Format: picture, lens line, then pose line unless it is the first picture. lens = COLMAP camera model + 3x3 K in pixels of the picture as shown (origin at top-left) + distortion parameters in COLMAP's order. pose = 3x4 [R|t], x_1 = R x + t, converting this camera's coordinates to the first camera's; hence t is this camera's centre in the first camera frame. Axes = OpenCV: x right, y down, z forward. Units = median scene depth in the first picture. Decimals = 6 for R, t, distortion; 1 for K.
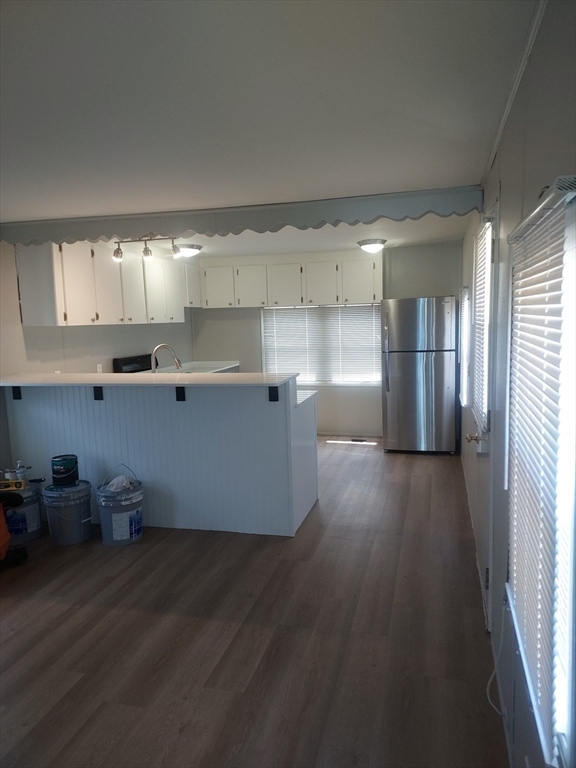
lens RADIAL K [[538.8, 0, 288.0], [0, 538.8, 384.0], [0, 0, 1]] dist [0.035160, 0.001771]
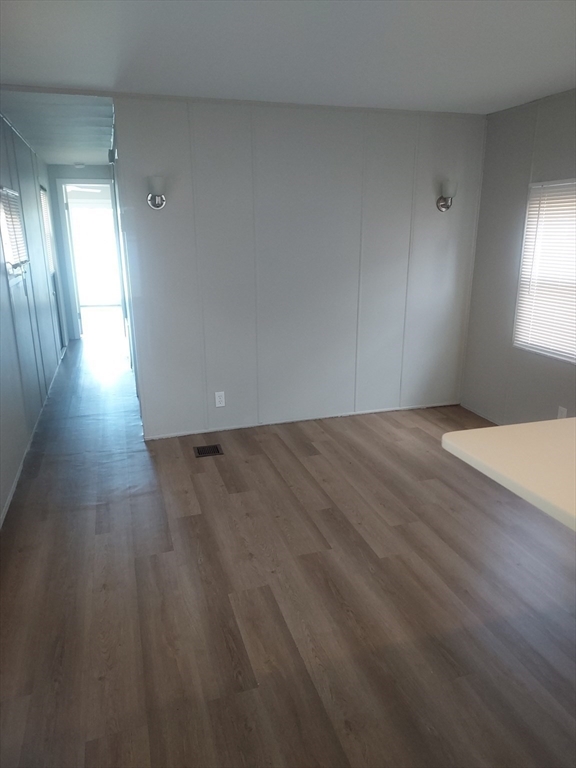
lens RADIAL K [[538.8, 0, 288.0], [0, 538.8, 384.0], [0, 0, 1]] dist [0.035160, 0.001771]
pose [[-0.833795, 0.180389, -0.521771, 0.233260], [-0.045685, 0.919325, 0.390838, -0.162798], [0.550180, 0.349716, -0.758288, 1.390752]]
